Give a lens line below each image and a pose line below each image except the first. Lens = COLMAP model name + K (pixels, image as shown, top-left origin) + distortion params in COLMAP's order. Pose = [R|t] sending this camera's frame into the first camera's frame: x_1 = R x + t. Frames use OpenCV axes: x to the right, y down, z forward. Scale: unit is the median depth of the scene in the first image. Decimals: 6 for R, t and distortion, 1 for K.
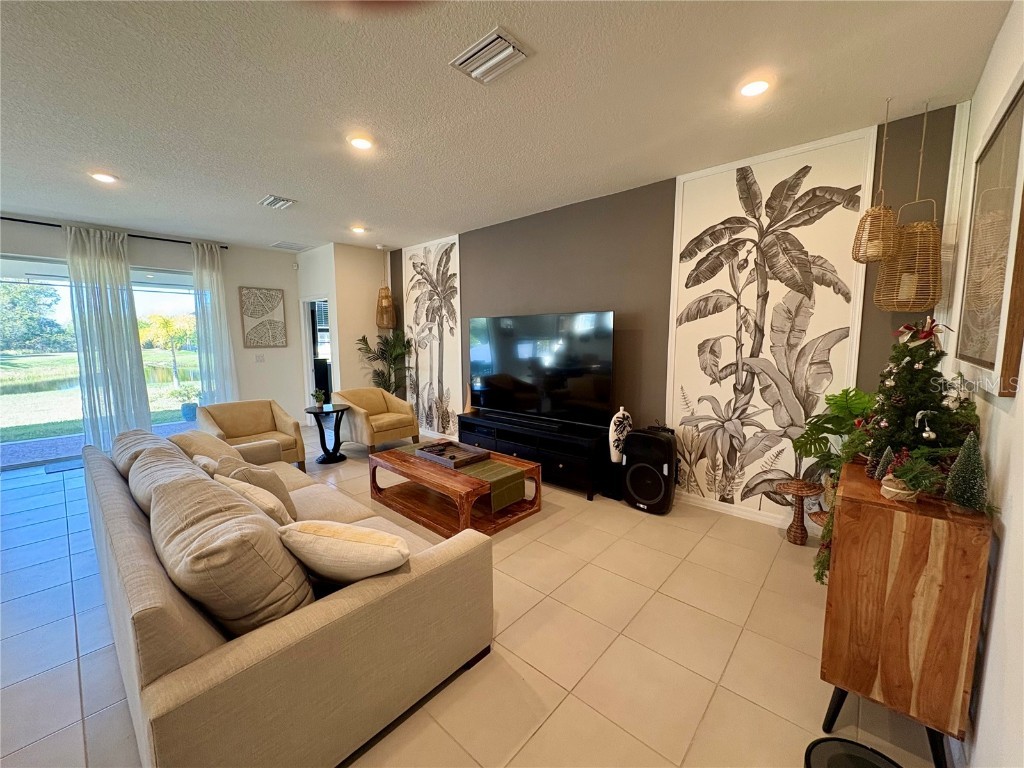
lens RADIAL K [[407.5, 0, 510.4], [0, 407.5, 386.5], [0, 0, 1]] dist [0.000848, 0.000112]
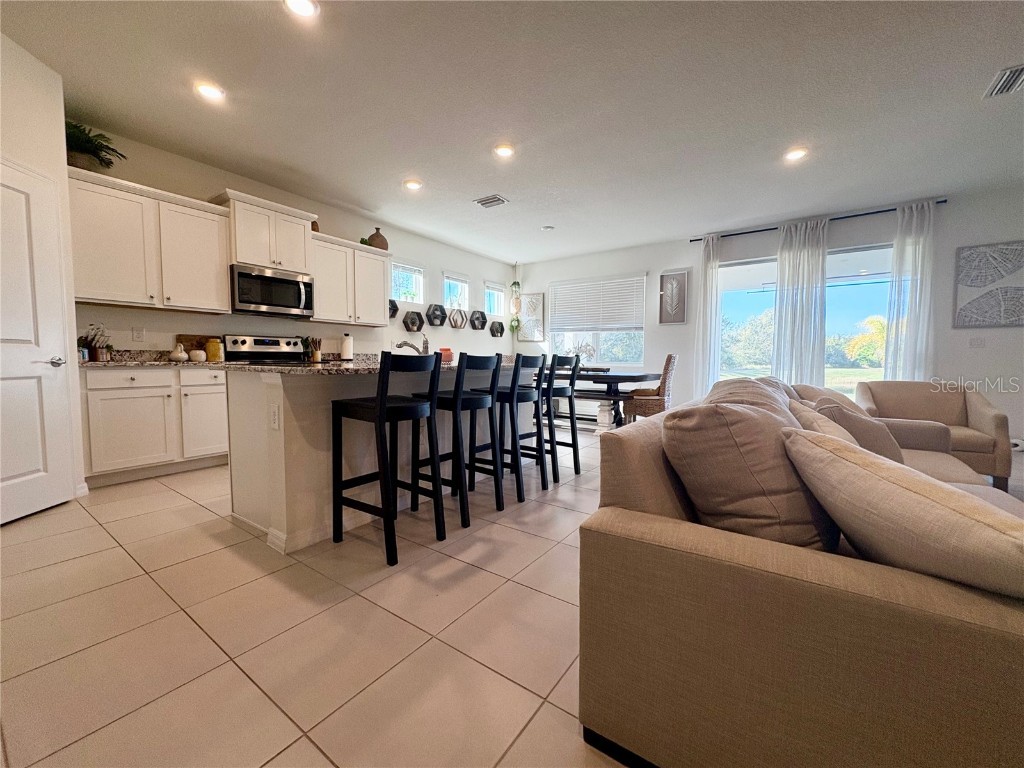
lens RADIAL K [[407.5, 0, 514.3], [0, 407.5, 385.4], [0, 0, 1]] dist [0.000848, 0.000112]
pose [[0.118869, 0.066085, -0.990708, 0.021401], [-0.116968, 0.991767, 0.052121, 0.096872], [0.985996, 0.109685, 0.125620, 0.149182]]
